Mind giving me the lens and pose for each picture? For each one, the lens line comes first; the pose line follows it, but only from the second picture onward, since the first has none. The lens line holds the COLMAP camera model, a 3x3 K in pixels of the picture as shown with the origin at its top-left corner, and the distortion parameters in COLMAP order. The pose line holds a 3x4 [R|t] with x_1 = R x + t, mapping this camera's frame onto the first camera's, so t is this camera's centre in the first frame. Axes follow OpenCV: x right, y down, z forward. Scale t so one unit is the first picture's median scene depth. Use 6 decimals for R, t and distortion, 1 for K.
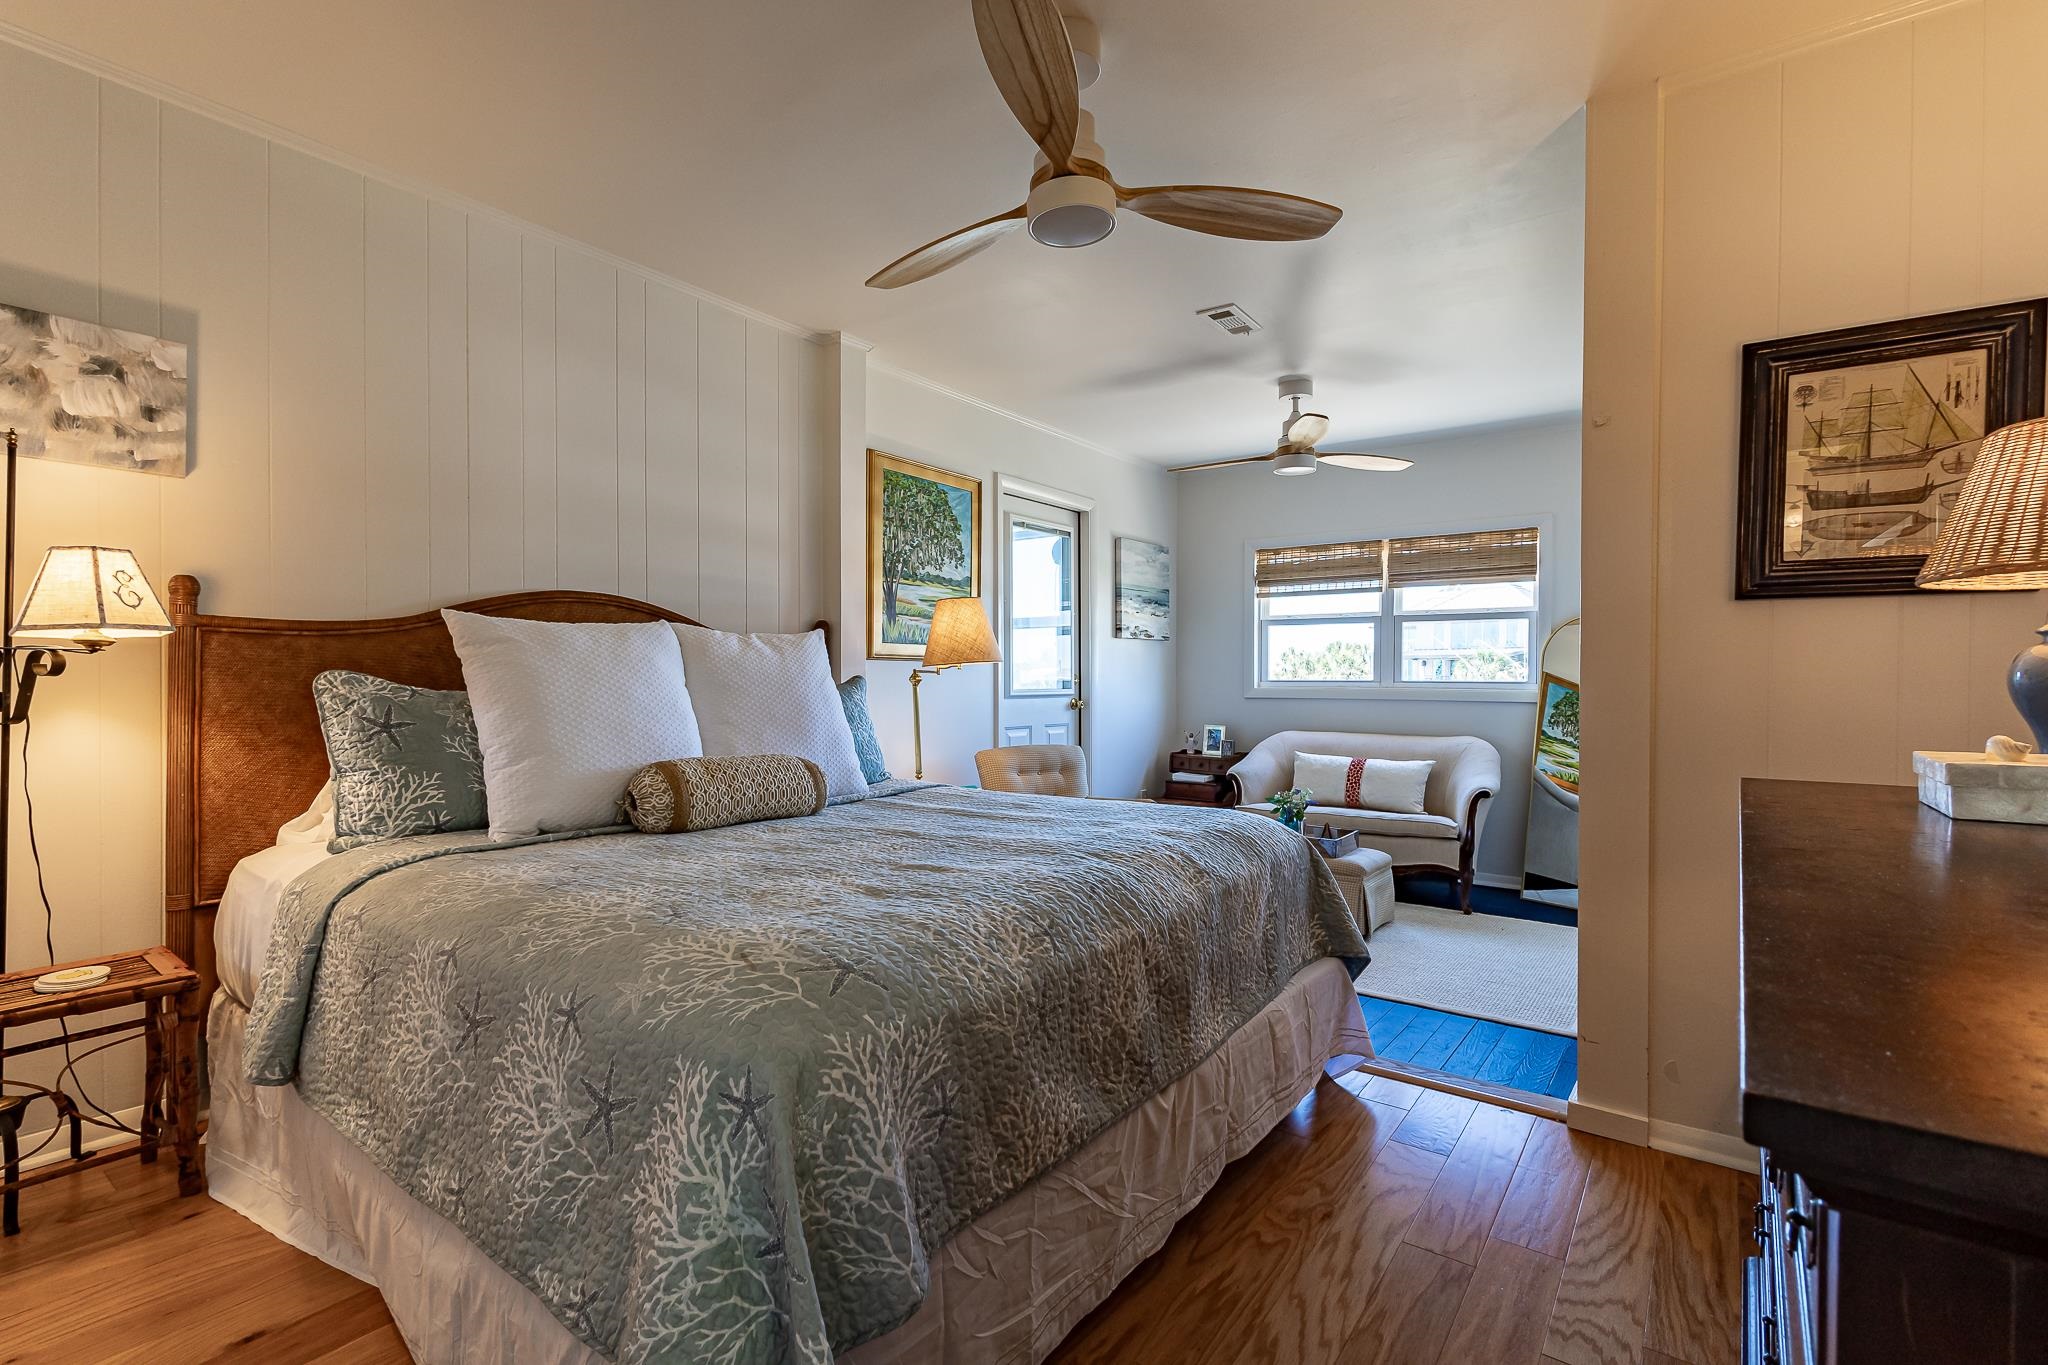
lens RADIAL K [[959.3, 0, 1018.6], [0, 959.3, 681.9], [0, 0, 1]] dist [0.016210, -0.007546]
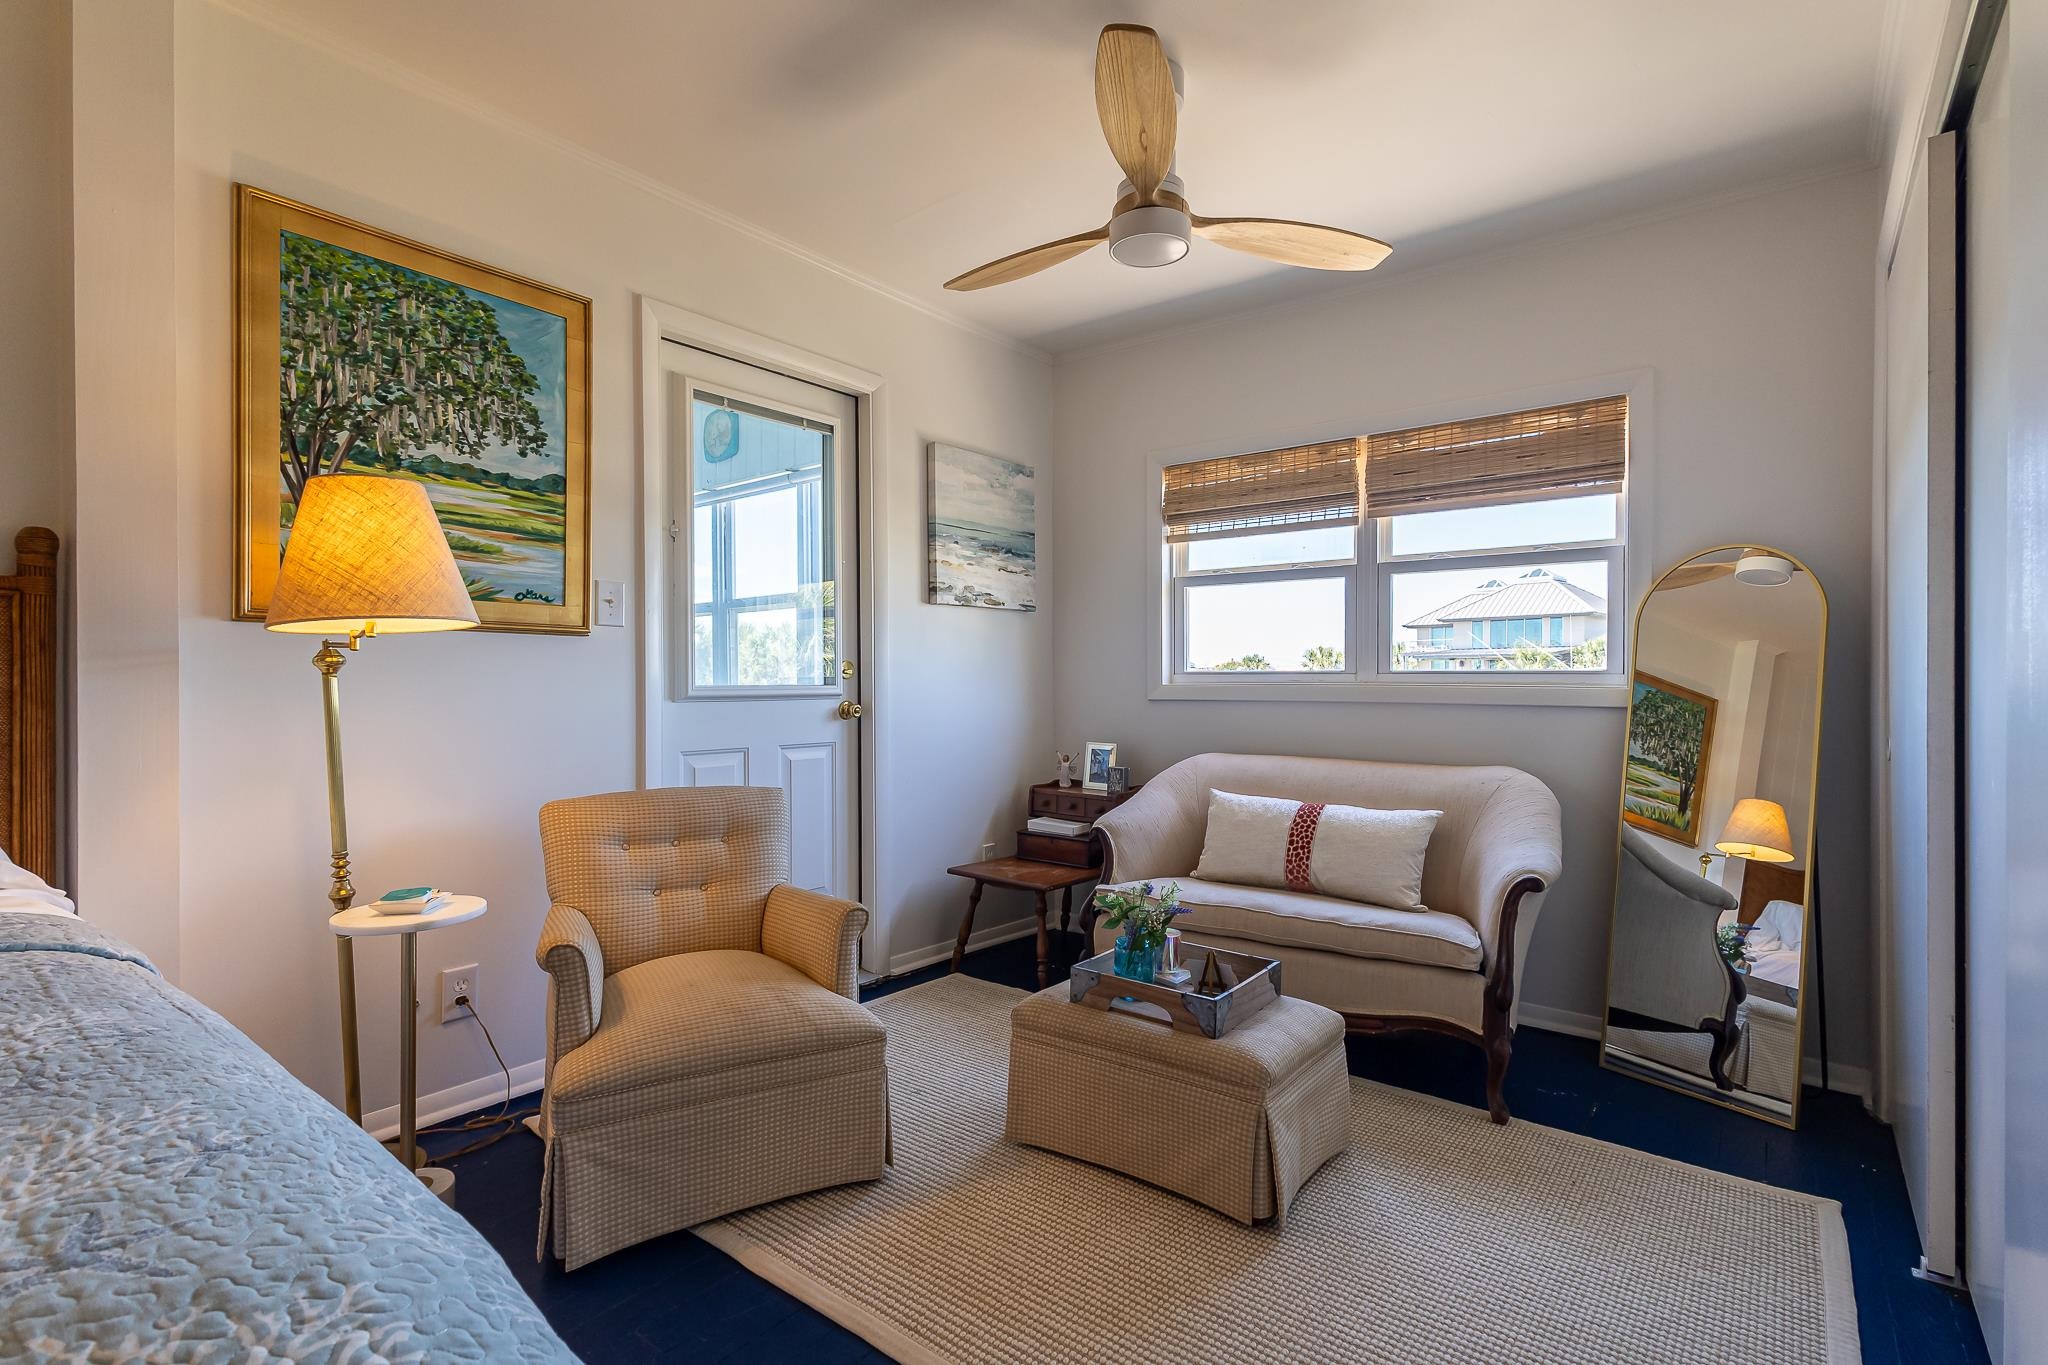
lens RADIAL K [[959.3, 0, 1018.6], [0, 959.3, 681.9], [0, 0, 1]] dist [0.016210, -0.007546]
pose [[0.999372, -0.001709, -0.035401, 0.187934], [0.001591, 0.999993, -0.003374, 0.007349], [0.035407, 0.003316, 0.999367, 0.391938]]
